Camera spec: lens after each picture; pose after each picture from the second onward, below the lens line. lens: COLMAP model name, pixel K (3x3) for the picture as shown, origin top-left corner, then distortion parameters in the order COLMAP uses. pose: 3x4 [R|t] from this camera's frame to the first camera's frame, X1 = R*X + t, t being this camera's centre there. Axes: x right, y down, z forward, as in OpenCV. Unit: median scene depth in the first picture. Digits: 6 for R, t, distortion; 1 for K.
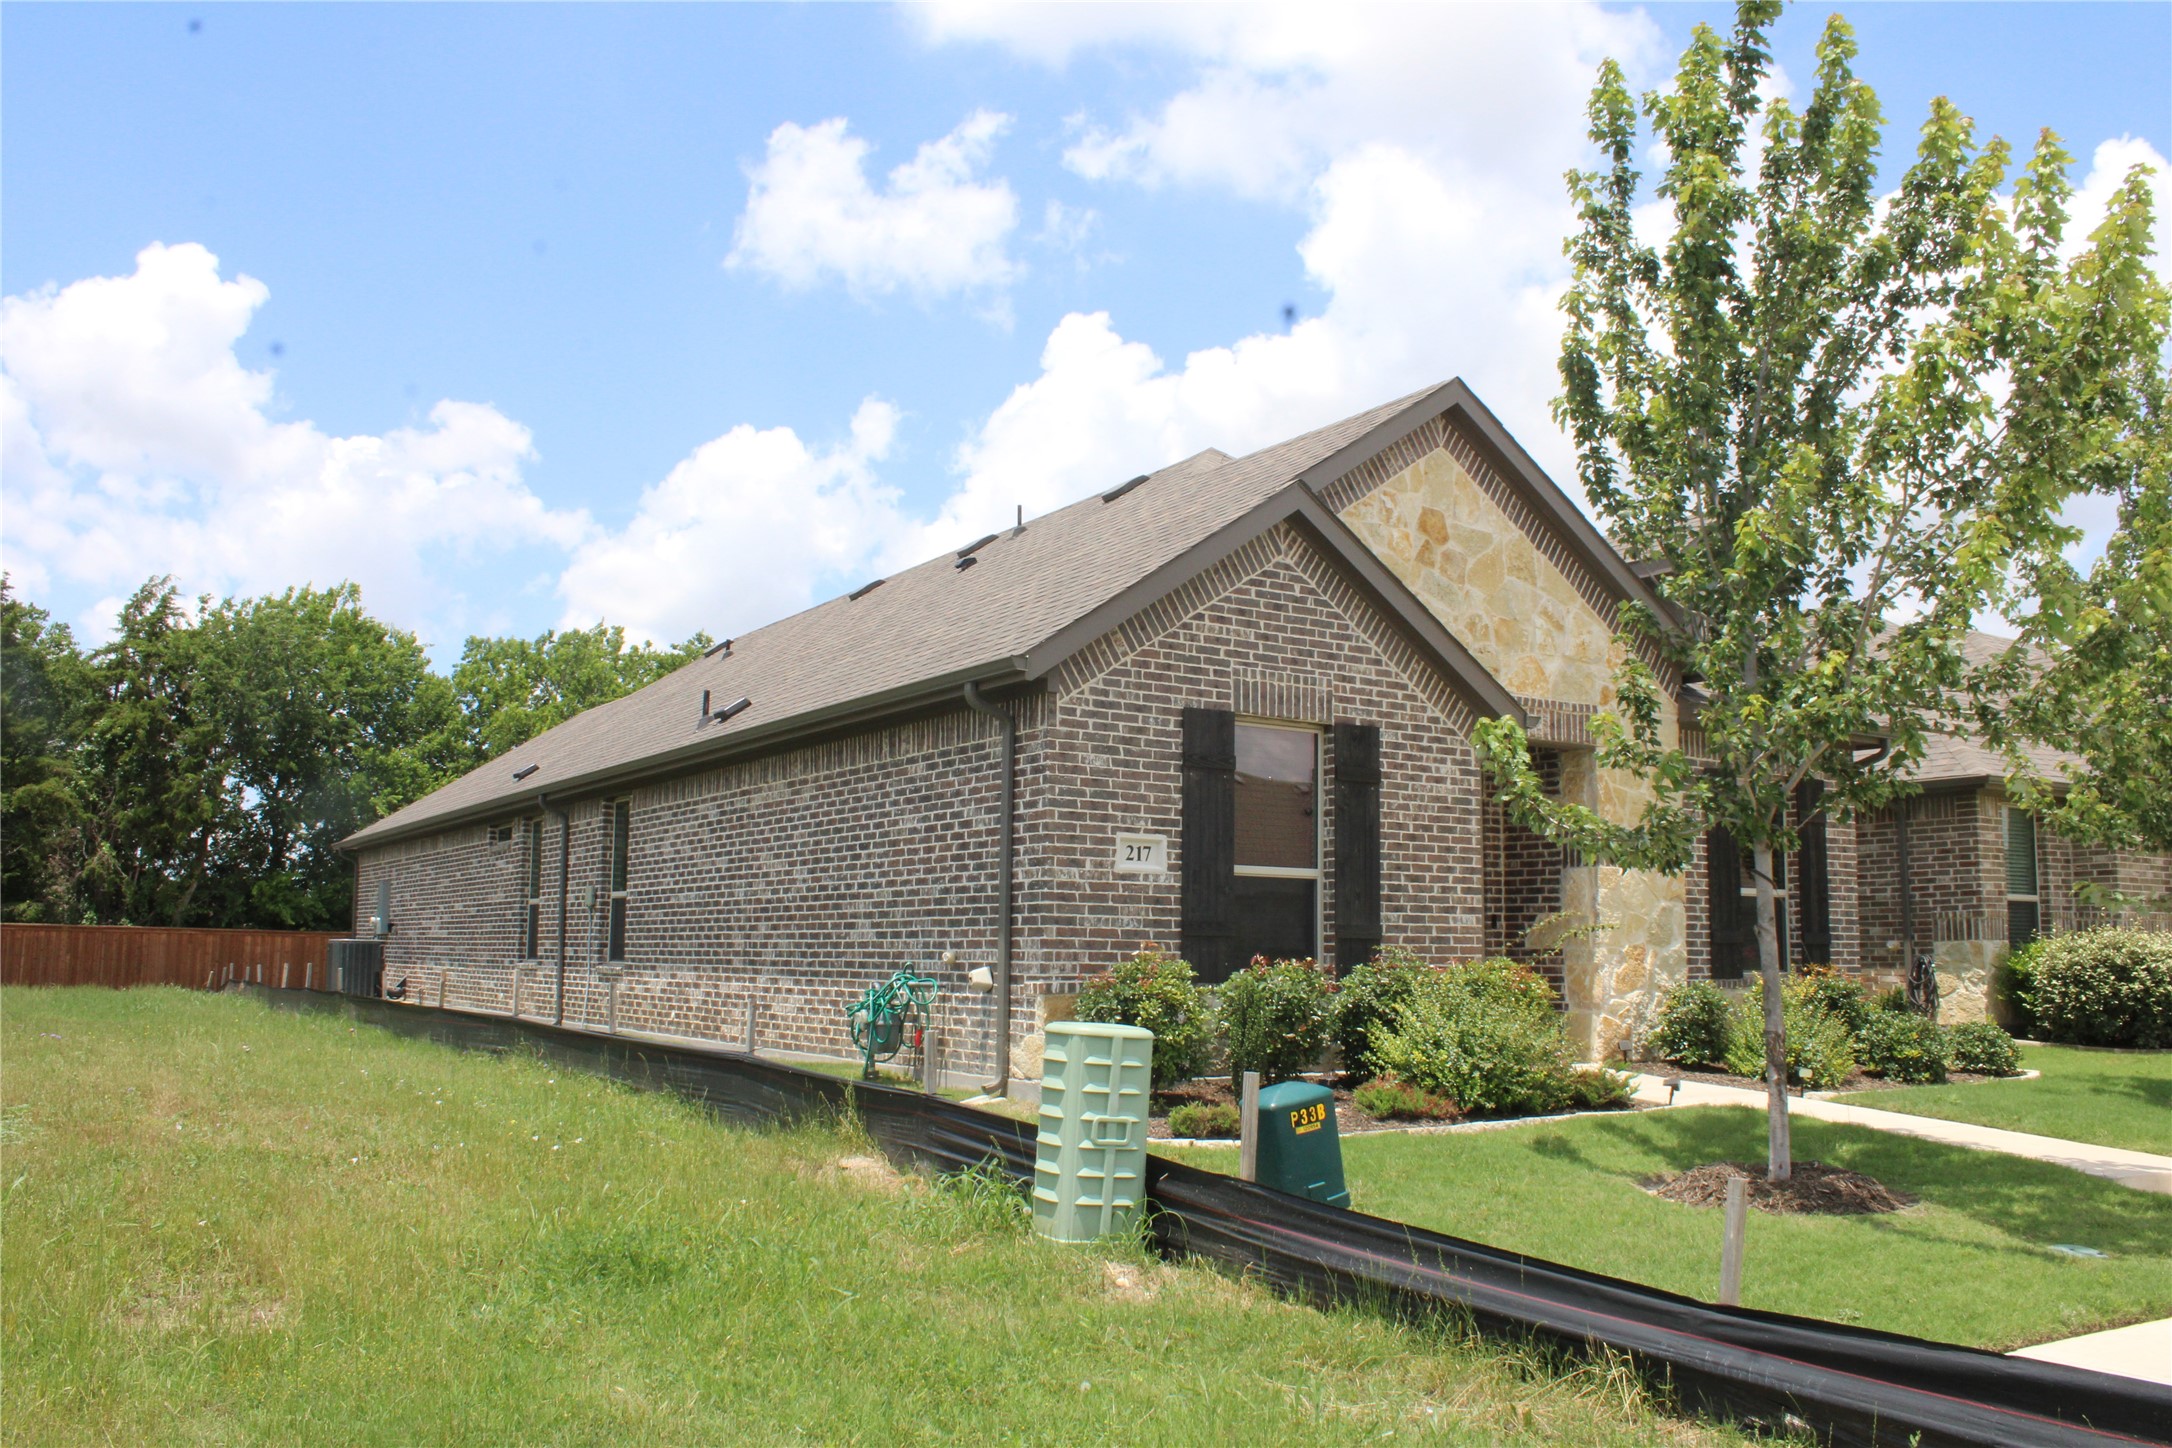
lens RADIAL K [[1793.8, 0, 1082.2], [0, 1793.8, 692.7], [0, 0, 1]] dist [-0.151992, 0.106965]
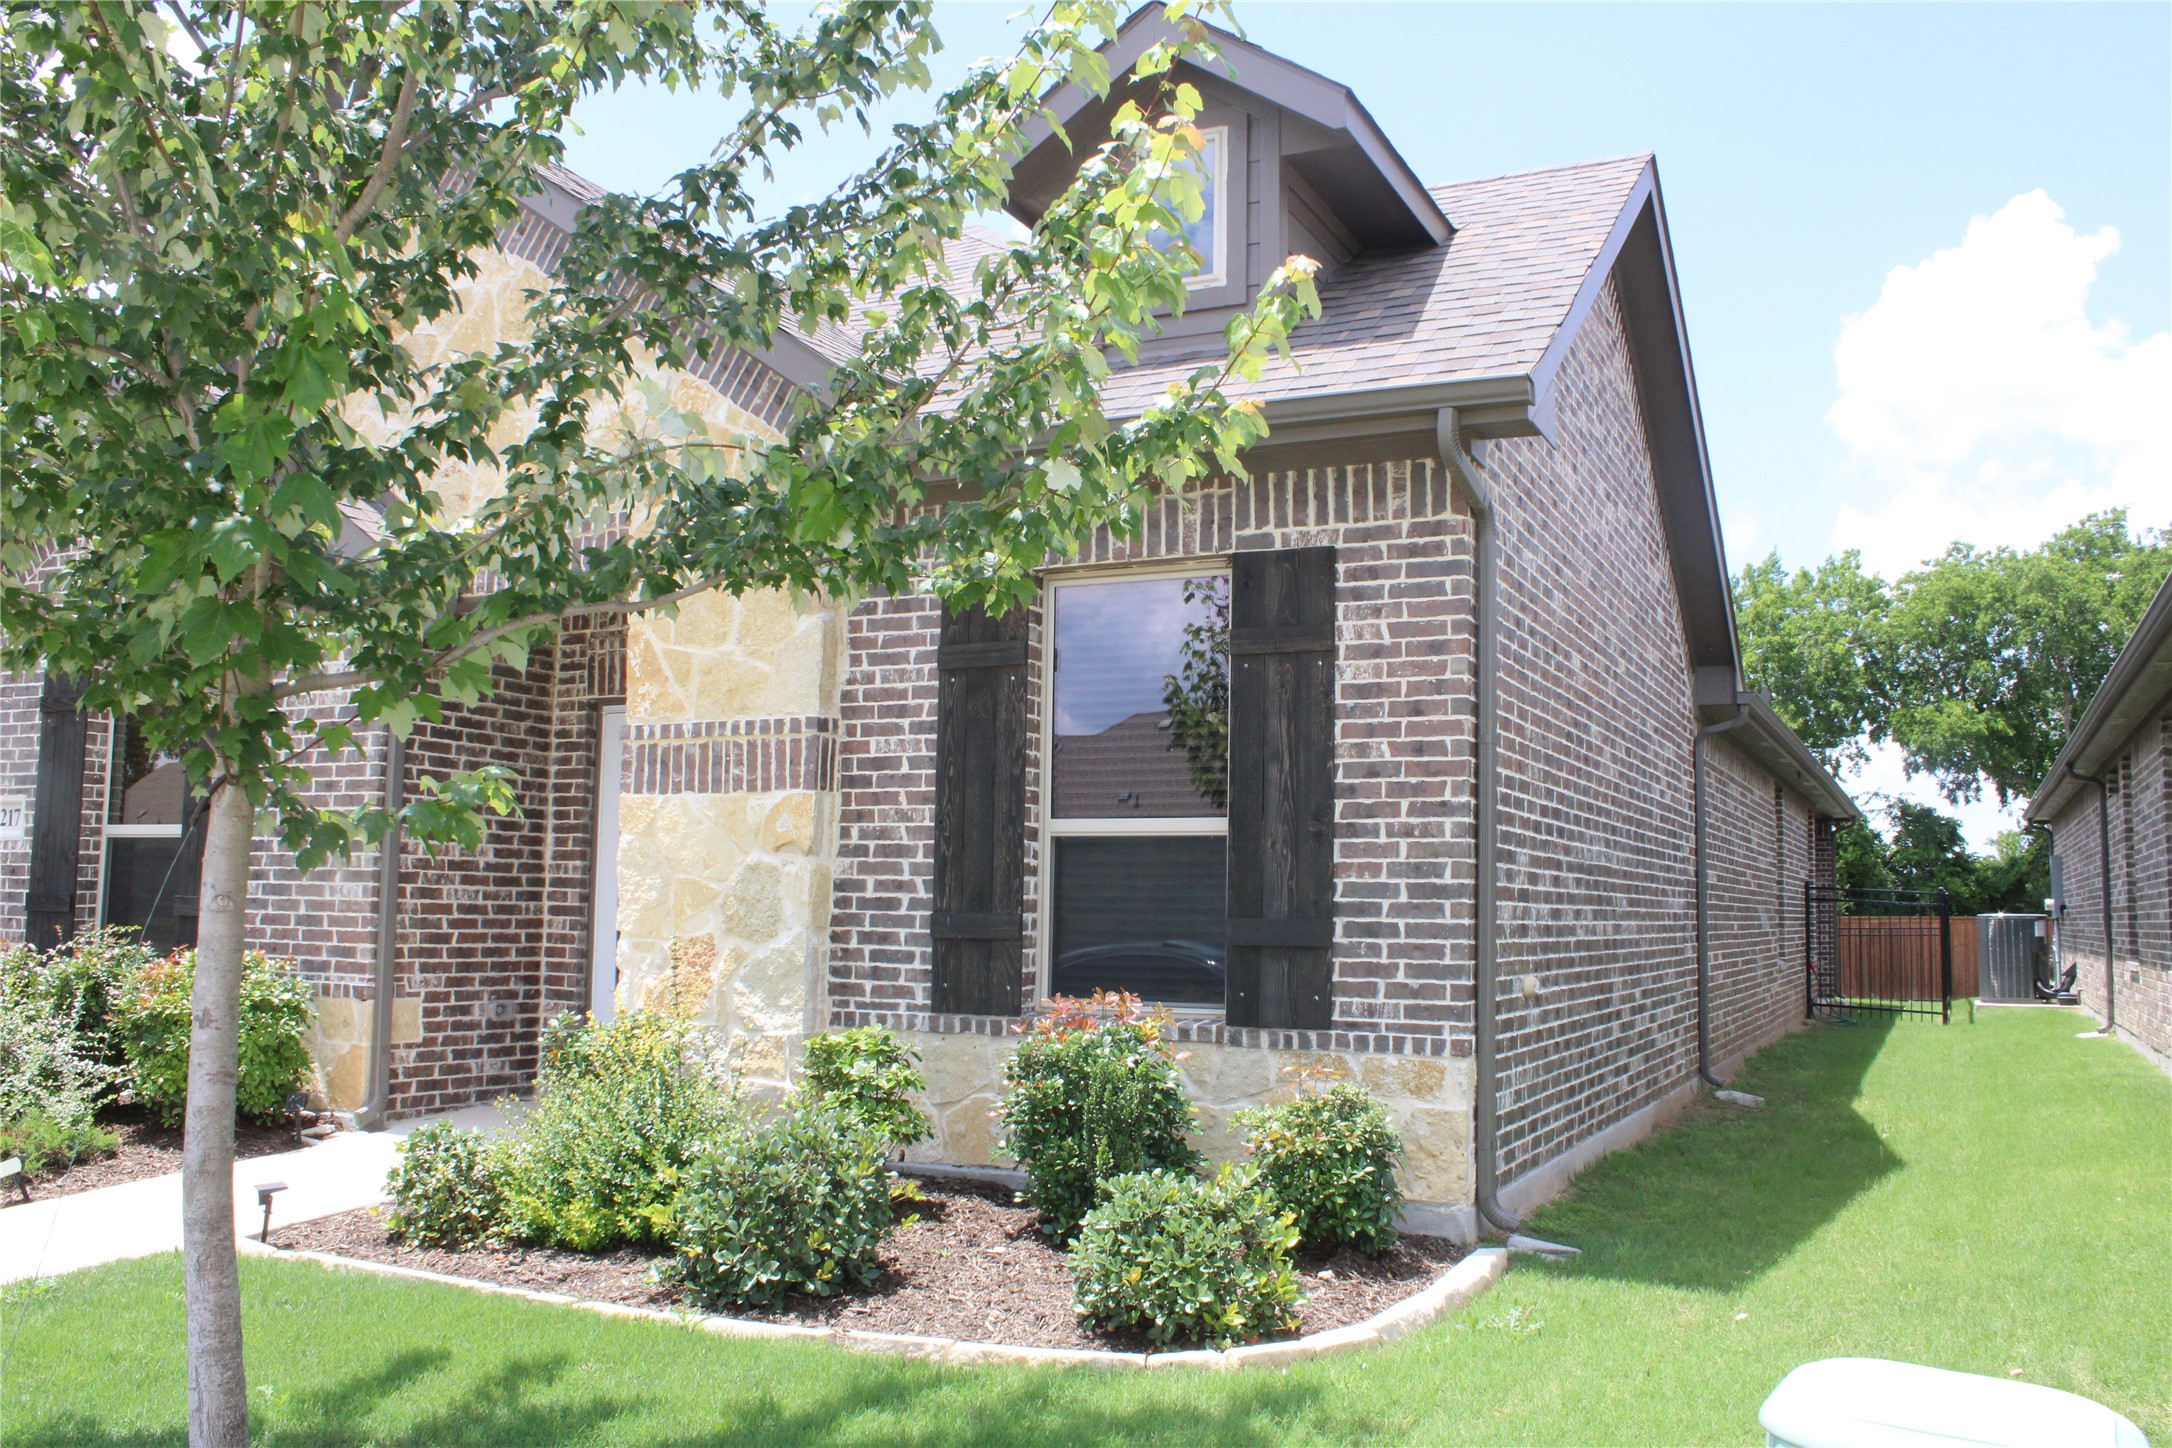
lens RADIAL K [[1819.8, 0, 1086.0], [0, 1819.8, 724.0], [0, 0, 1]] dist [-0.176710, 0.161084]
pose [[0.517620, -0.096235, -0.850182, 0.988521], [0.117885, 0.992199, -0.040538, 0.134404], [0.847451, -0.079241, 0.524927, 0.955194]]
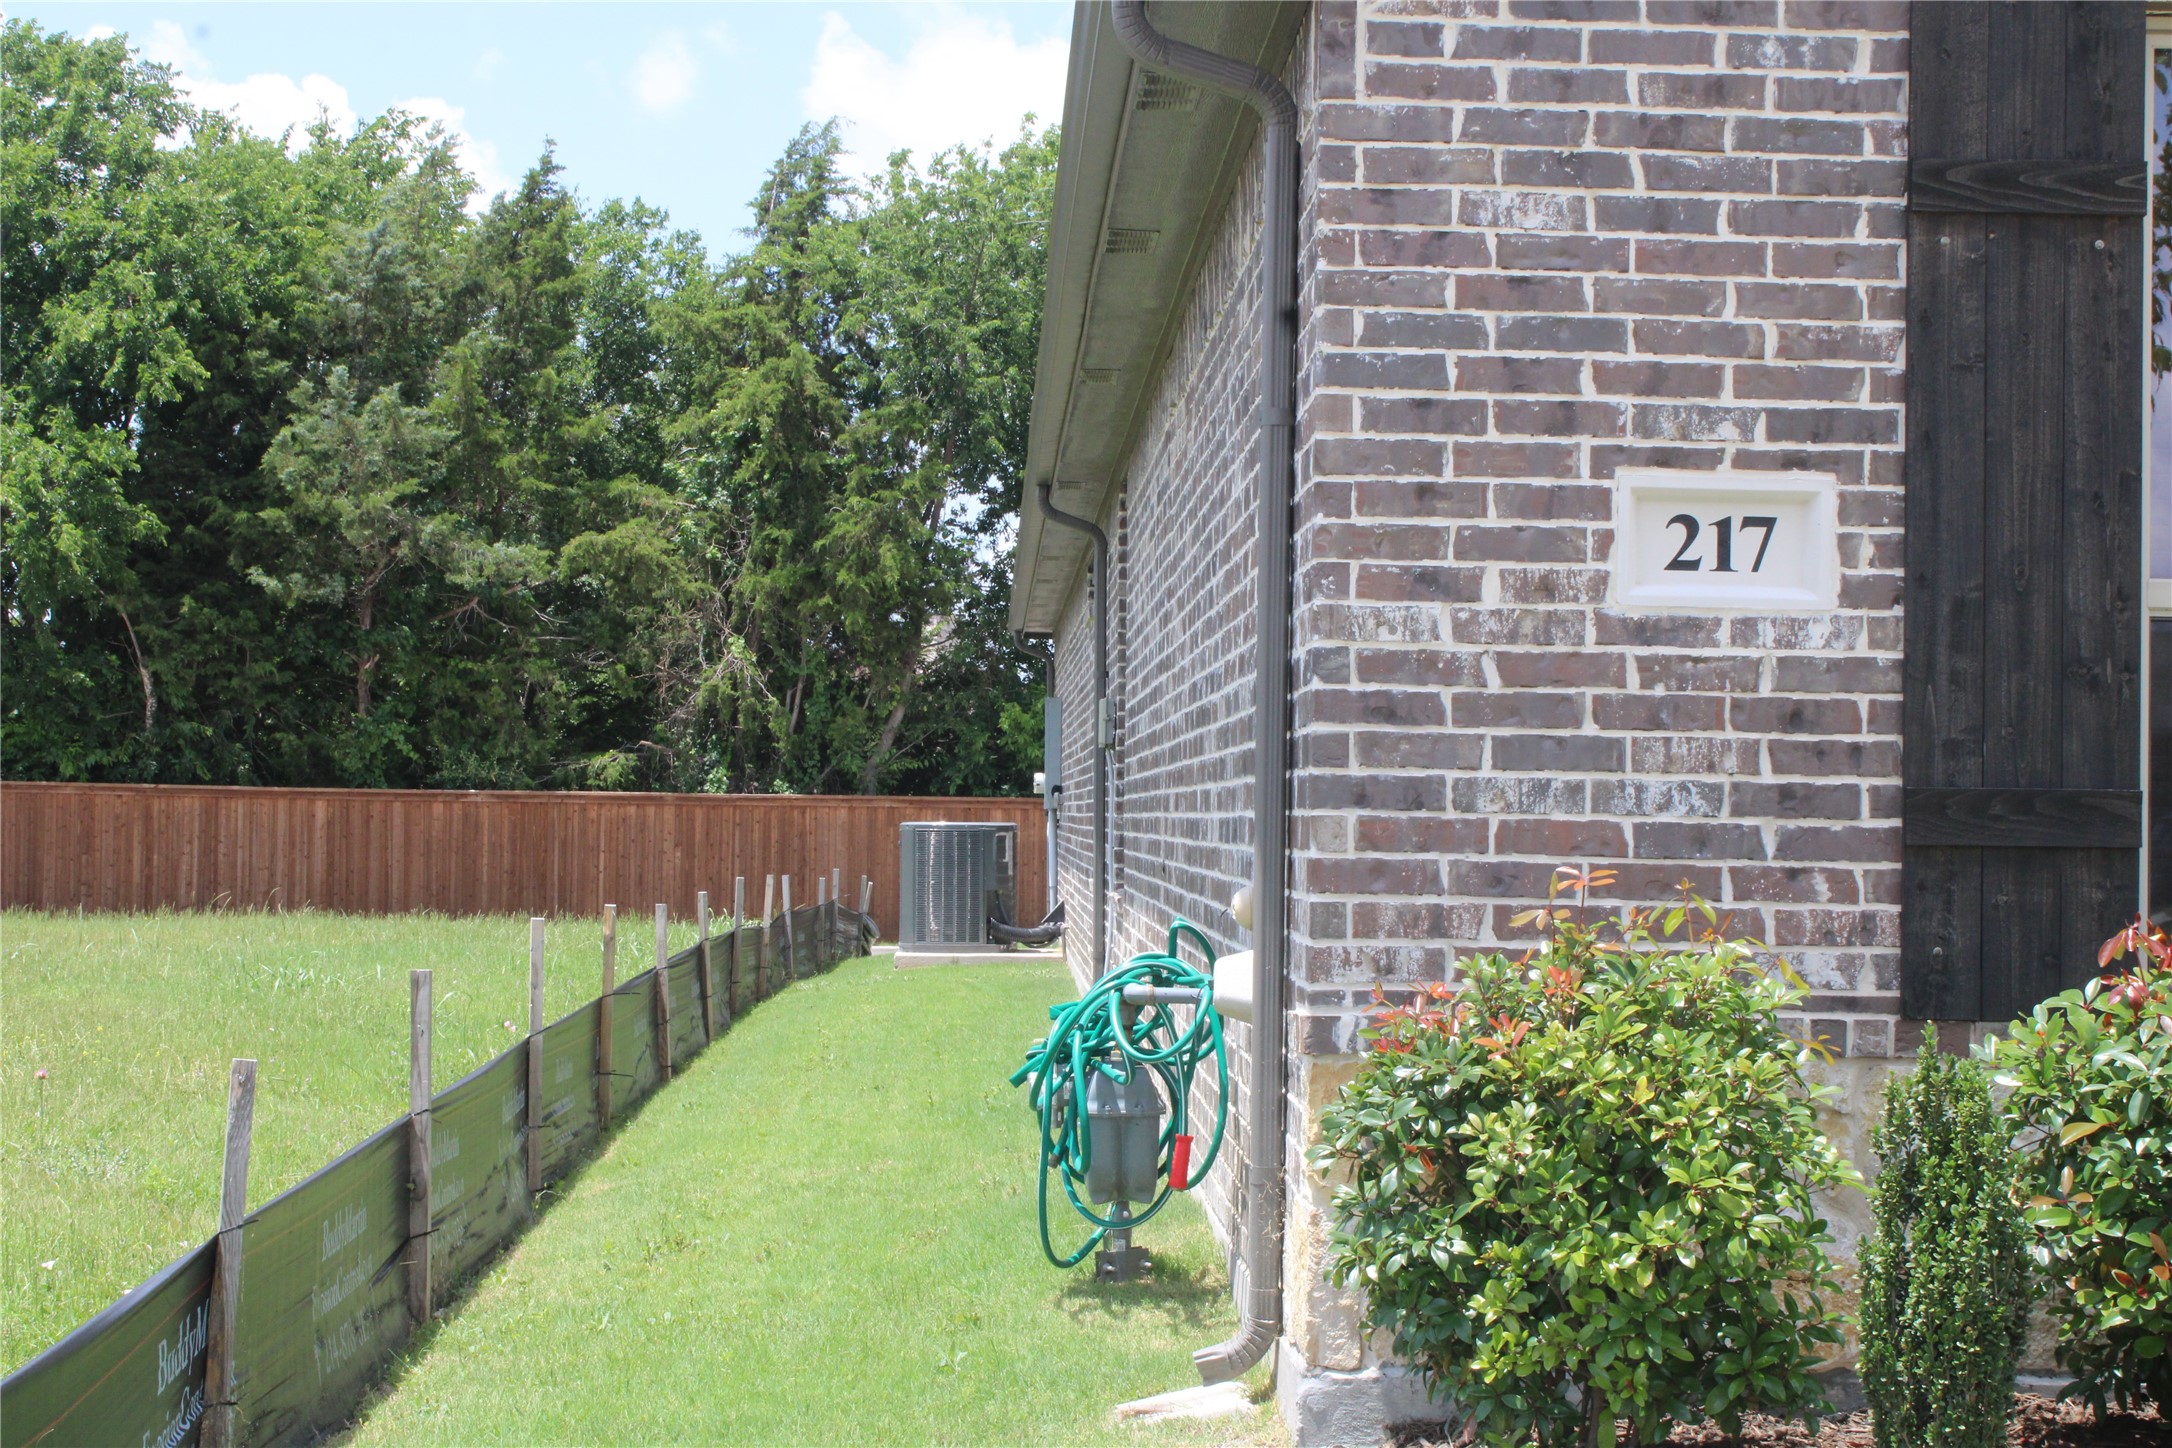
lens RADIAL K [[3457.0, 0, 1087.8], [0, 3457.0, 693.6], [0, 0, 1]] dist [-0.023187, 0.032265]
pose [[0.858279, -0.015474, -0.512951, 0.207348], [0.070963, 0.993521, 0.088767, 0.056106], [0.508254, -0.112587, 0.853816, 0.476650]]
